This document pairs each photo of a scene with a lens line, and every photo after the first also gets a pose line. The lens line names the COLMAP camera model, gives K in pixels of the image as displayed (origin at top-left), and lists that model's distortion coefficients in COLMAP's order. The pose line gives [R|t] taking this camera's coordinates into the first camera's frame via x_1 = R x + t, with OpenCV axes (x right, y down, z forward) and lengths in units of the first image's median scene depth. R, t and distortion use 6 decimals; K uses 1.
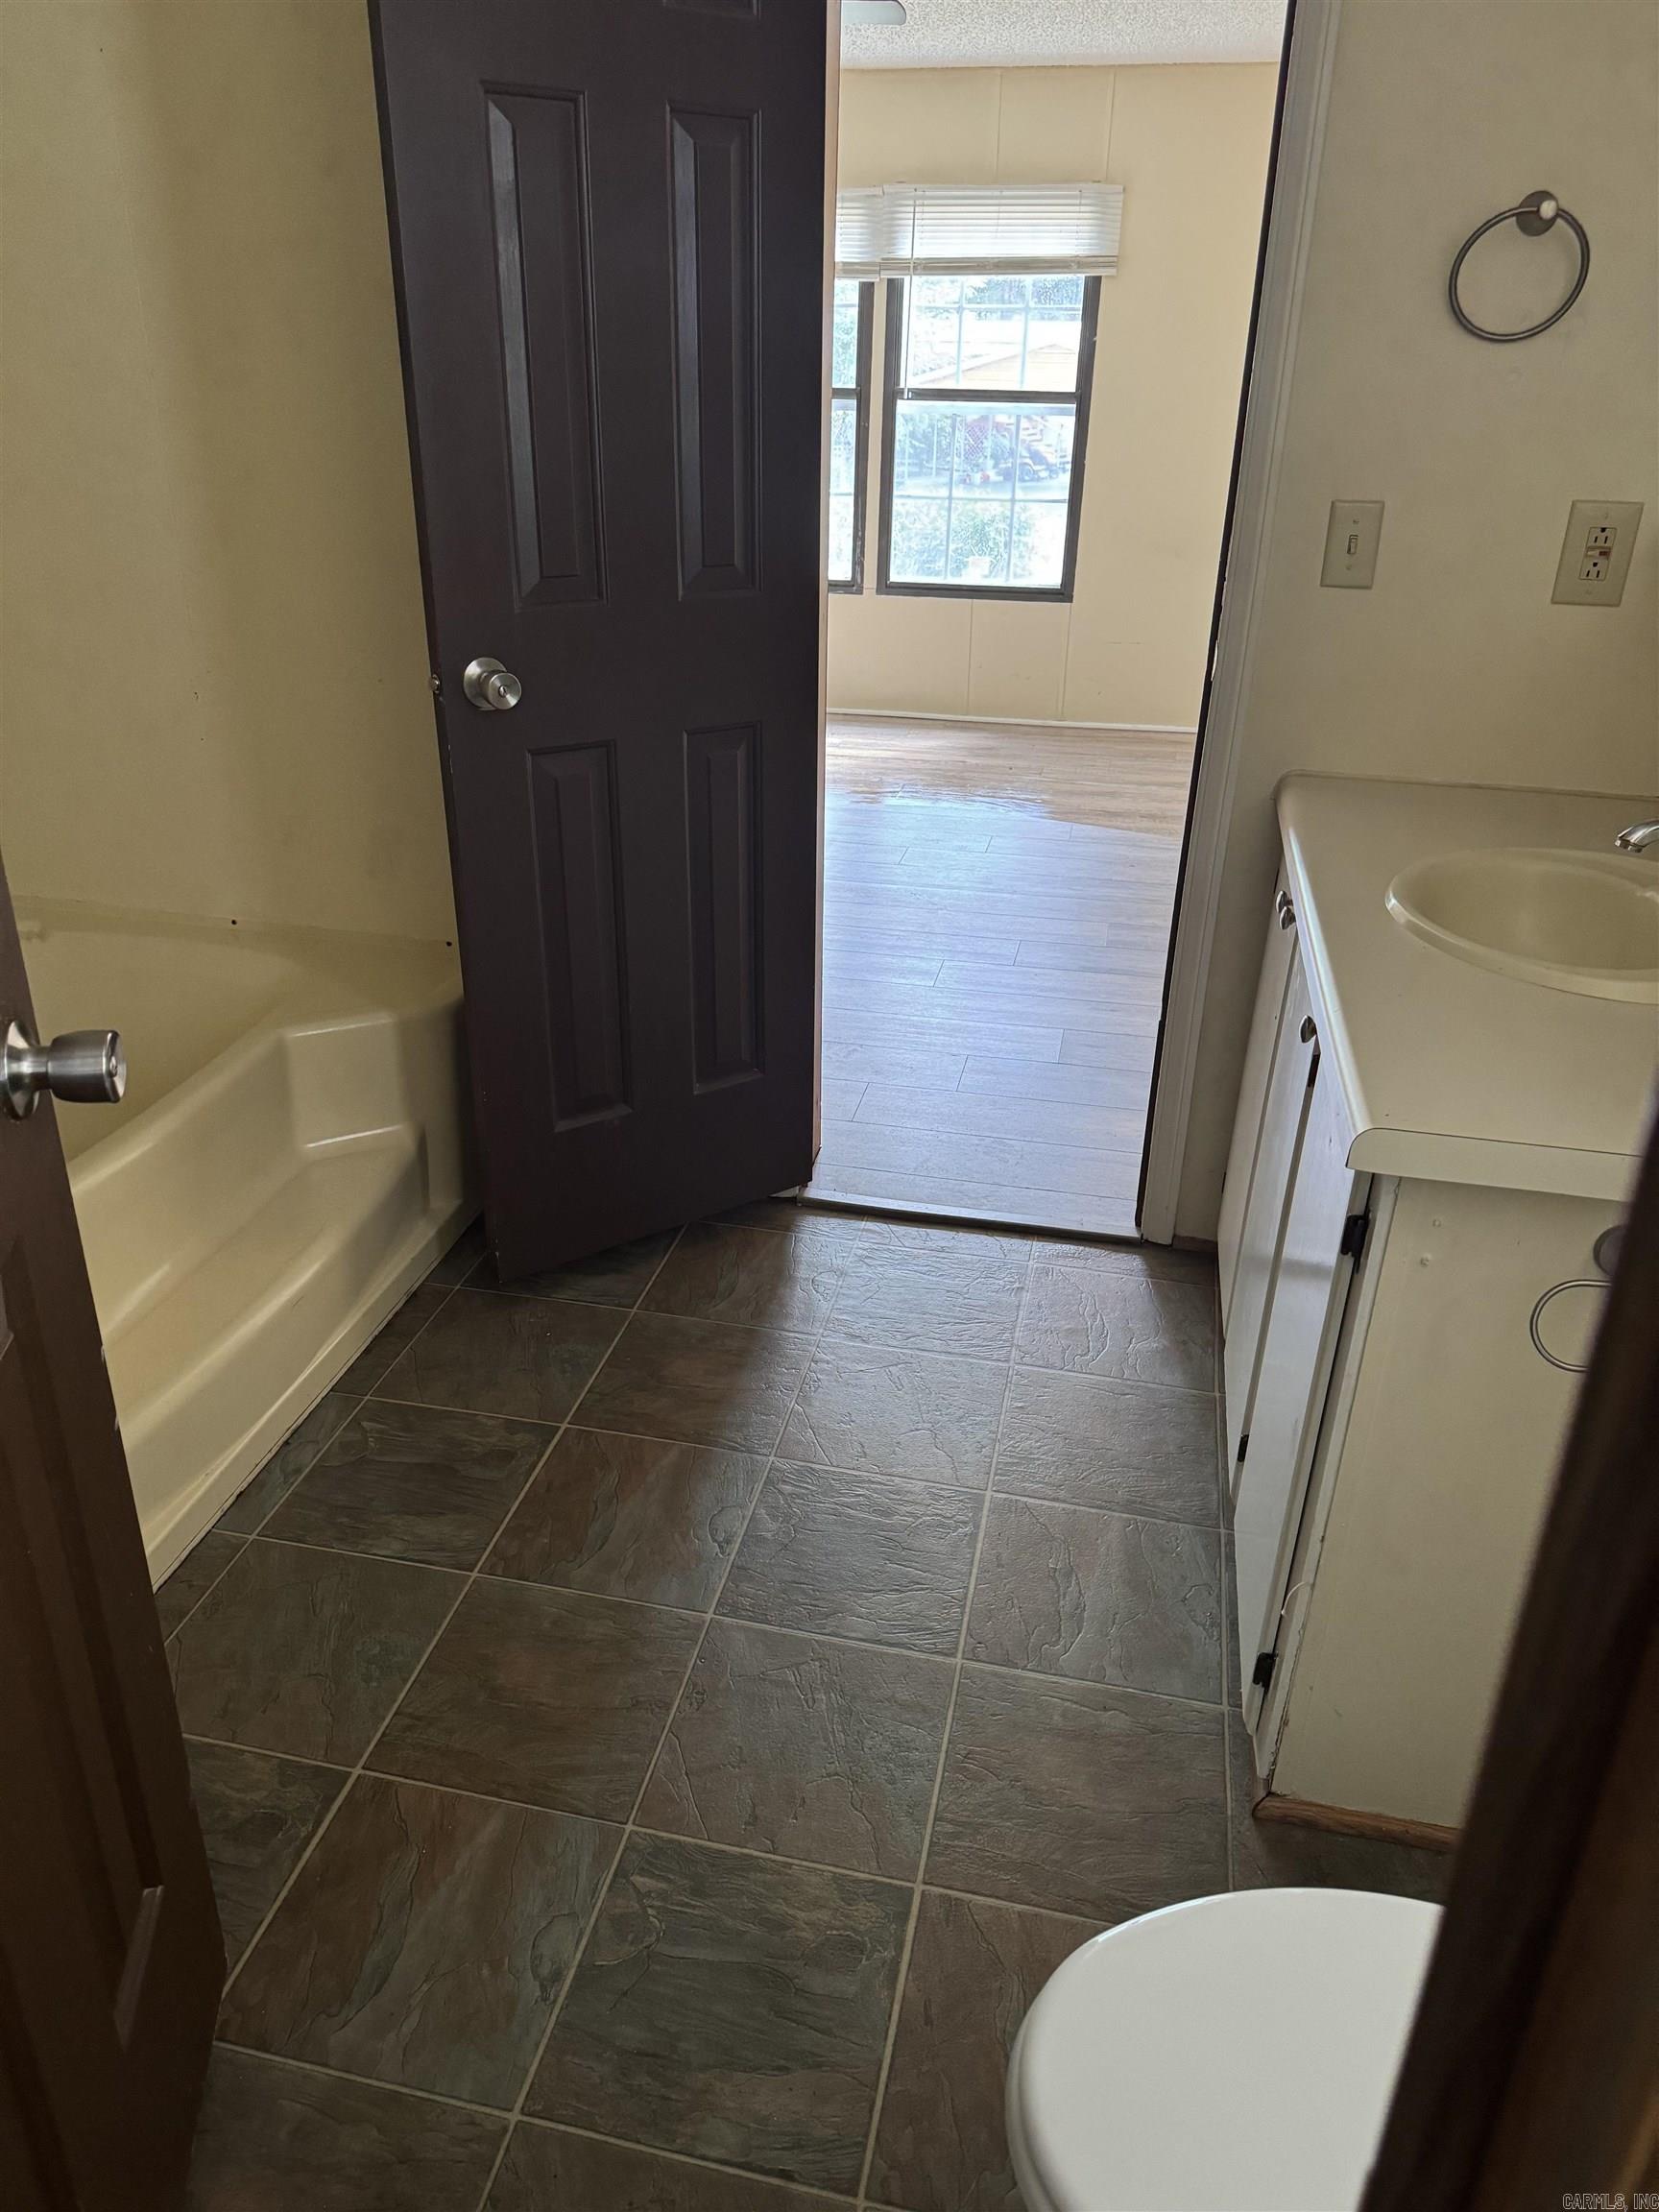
lens RADIAL K [[1542.9, 0, 818.8], [0, 1542.9, 1114.1], [0, 0, 1]] dist [0.055117, -0.076251]
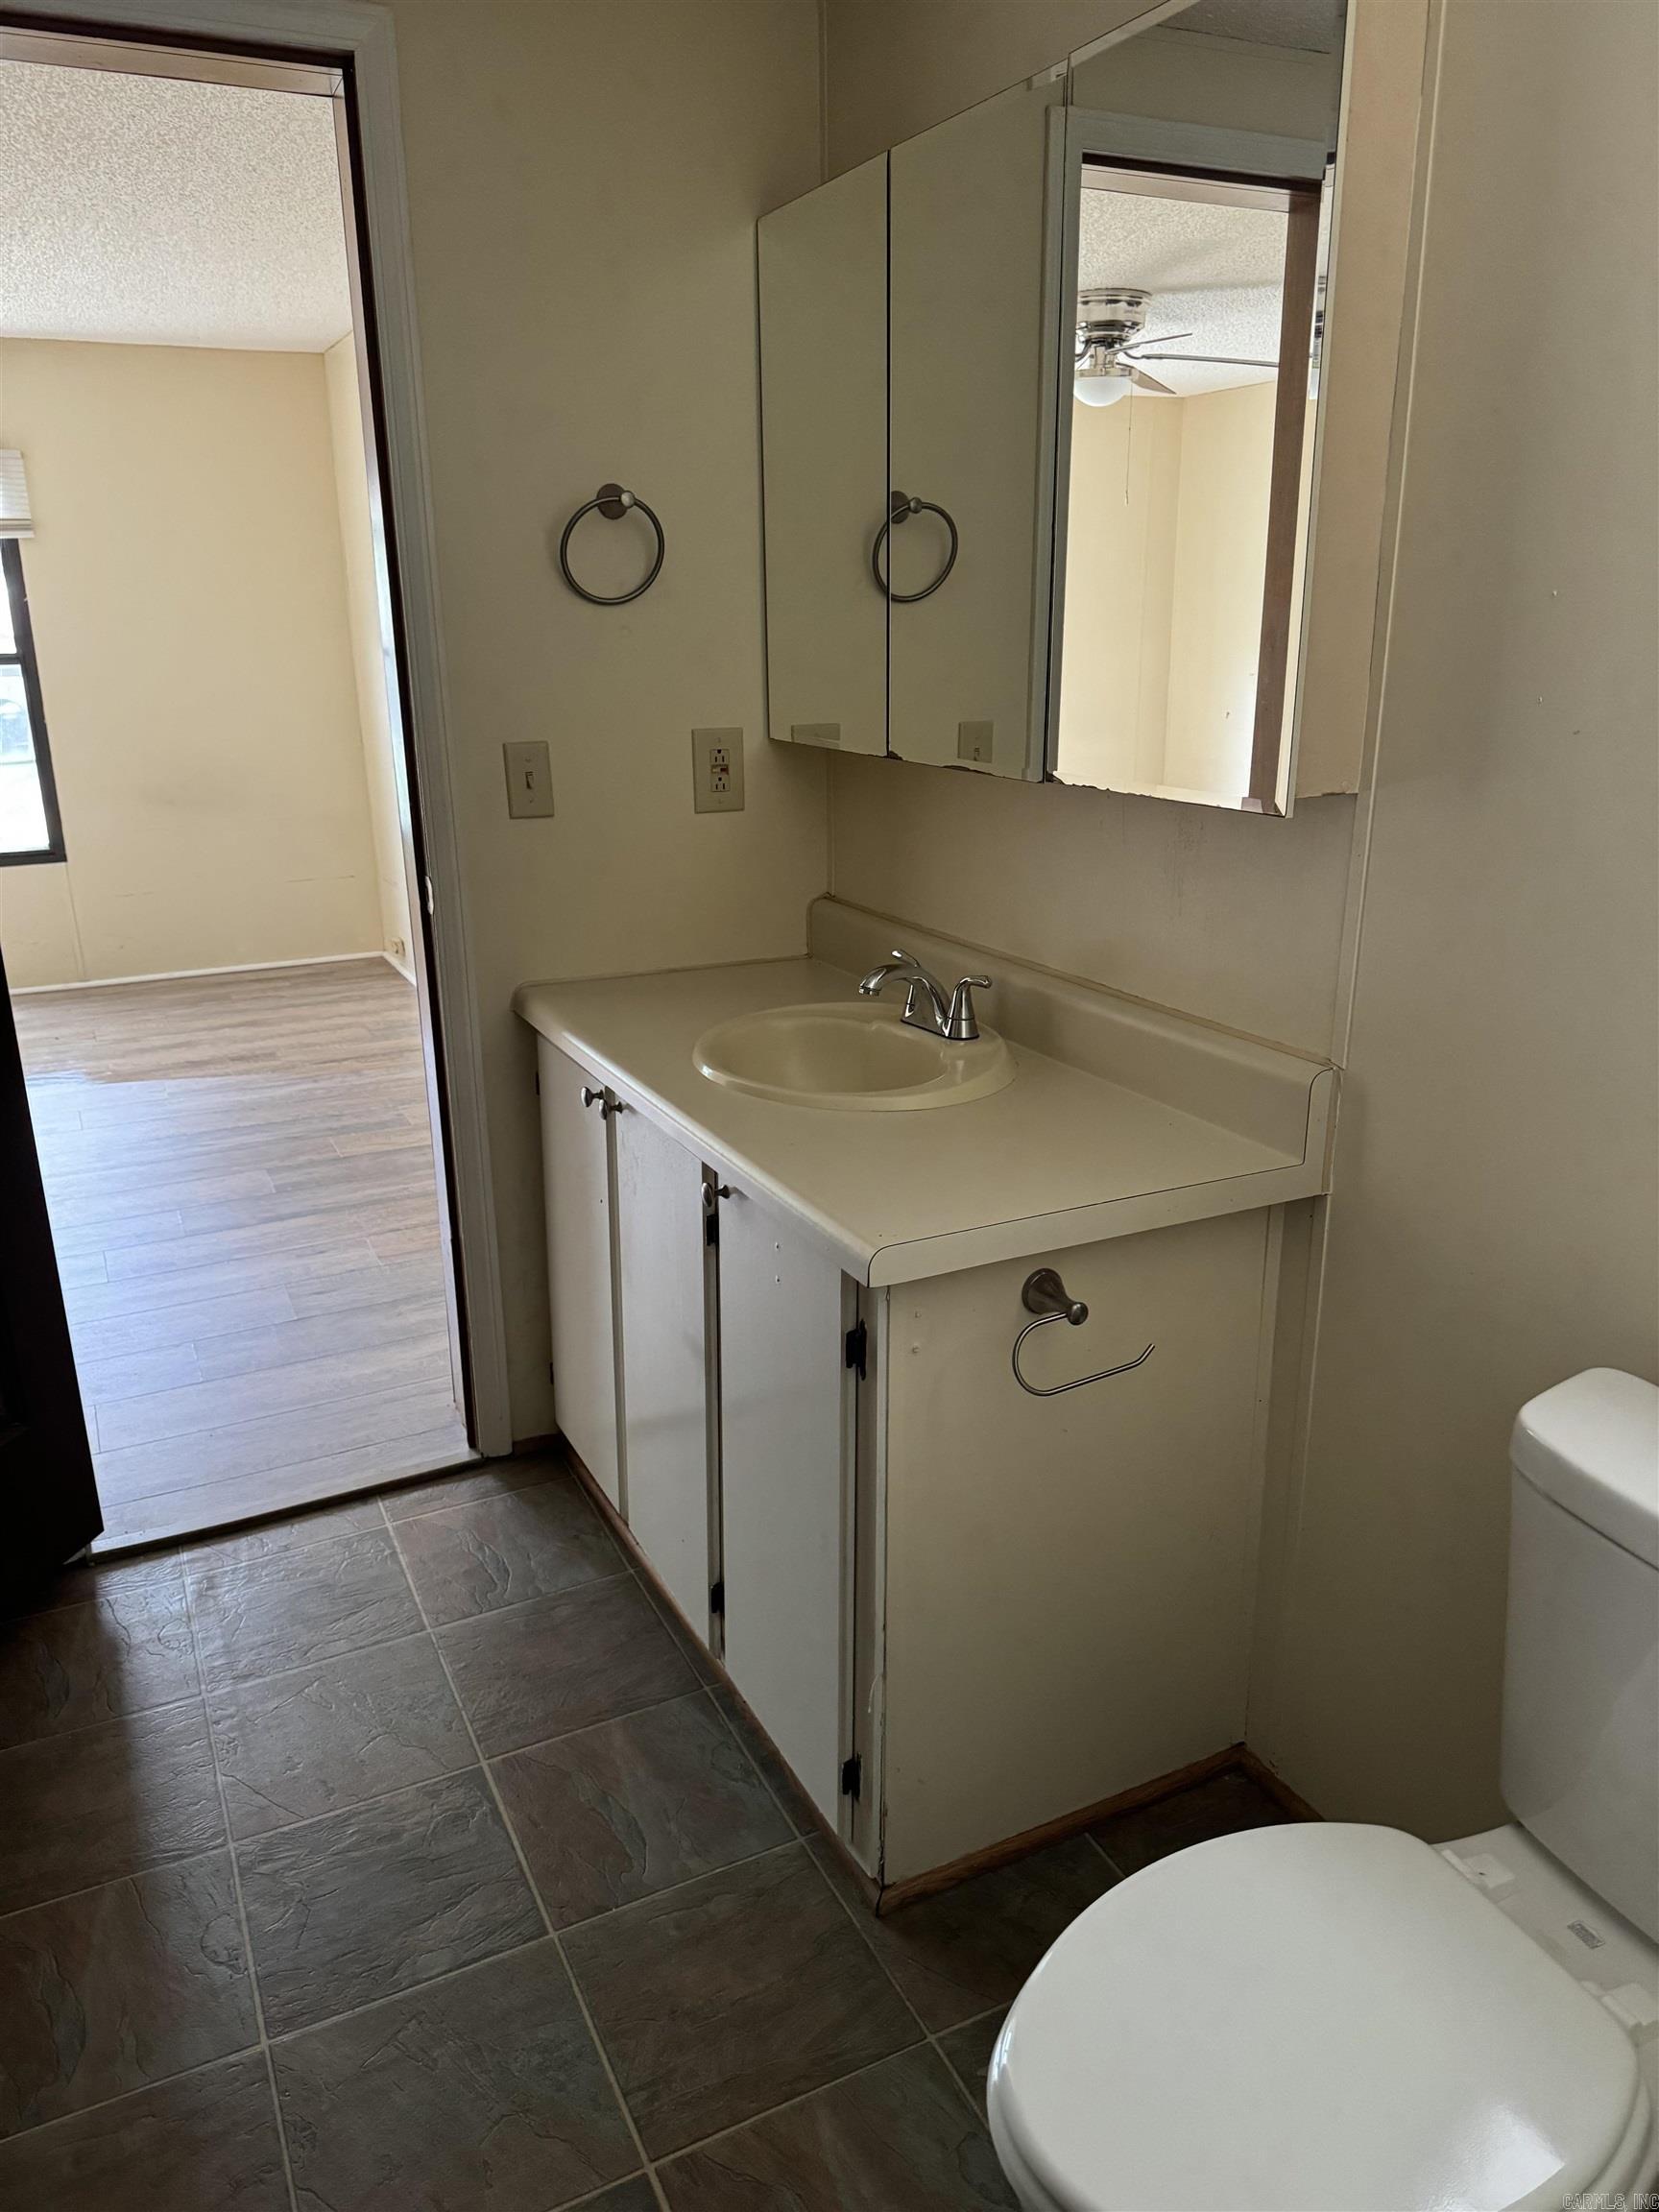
lens RADIAL K [[1542.9, 0, 844.4], [0, 1542.9, 1106.0], [0, 0, 1]] dist [0.055117, -0.076251]
pose [[0.780024, -0.221436, 0.585260, -0.185543], [0.299489, 0.953324, -0.038458, -0.034930], [-0.549426, 0.205276, 0.809934, 0.025258]]
